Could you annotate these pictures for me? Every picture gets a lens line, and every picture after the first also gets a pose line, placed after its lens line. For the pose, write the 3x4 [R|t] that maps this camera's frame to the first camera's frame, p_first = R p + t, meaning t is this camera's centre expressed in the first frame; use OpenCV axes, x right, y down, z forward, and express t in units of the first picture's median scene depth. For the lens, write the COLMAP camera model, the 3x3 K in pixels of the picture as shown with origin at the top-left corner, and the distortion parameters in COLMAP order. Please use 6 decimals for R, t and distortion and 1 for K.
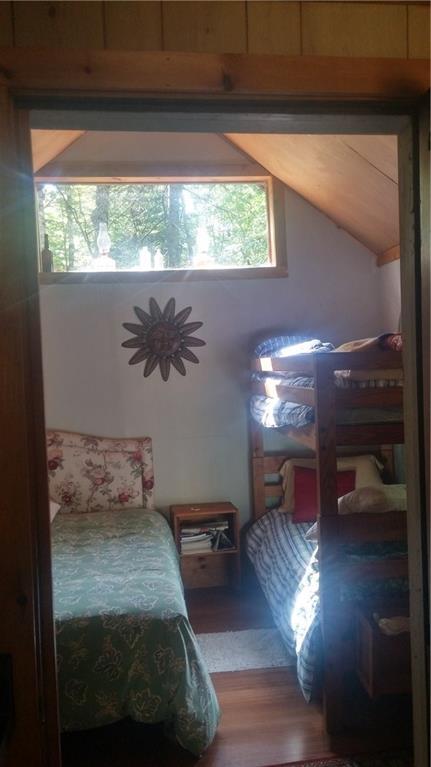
lens RADIAL K [[651.5, 0, 215.5], [0, 651.5, 383.5], [0, 0, 1]] dist [-0.002028, 0.000172]
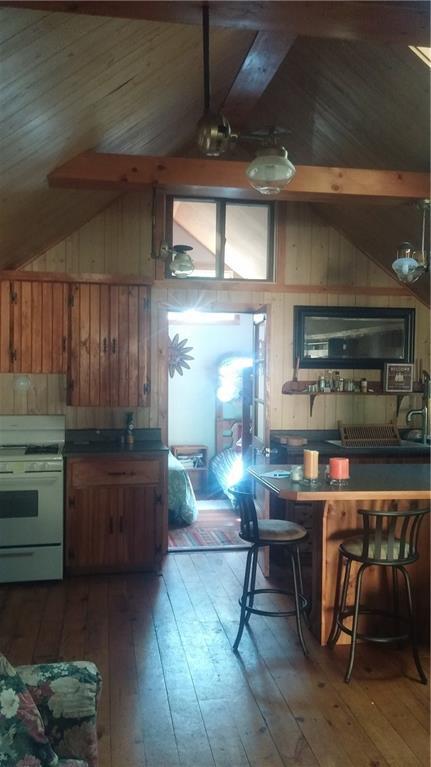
lens RADIAL K [[651.5, 0, 215.5], [0, 651.5, 383.5], [0, 0, 1]] dist [-0.002028, 0.000172]
pose [[0.998269, 0.040592, 0.042562, -0.031368], [-0.040138, 0.999128, -0.011457, 0.027869], [-0.042990, 0.009729, 0.999028, -0.873240]]
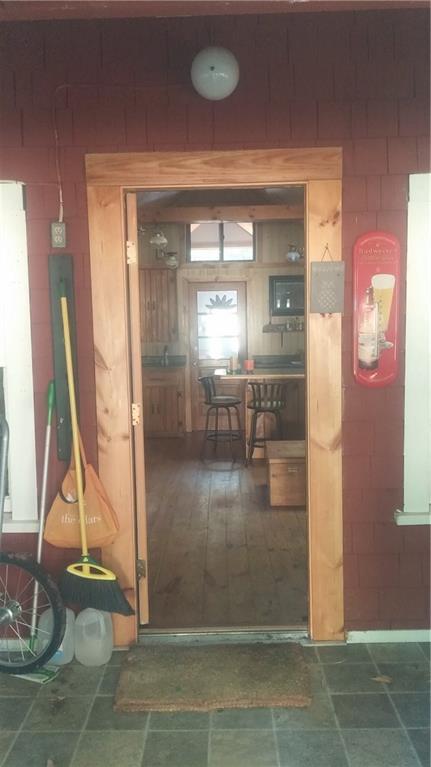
lens RADIAL K [[651.5, 0, 215.5], [0, 651.5, 383.5], [0, 0, 1]] dist [-0.002028, 0.000172]
pose [[0.990040, 0.024227, -0.138688, 0.473097], [-0.015889, 0.998016, 0.060921, 0.085608], [0.139889, -0.058111, 0.988461, -2.045117]]
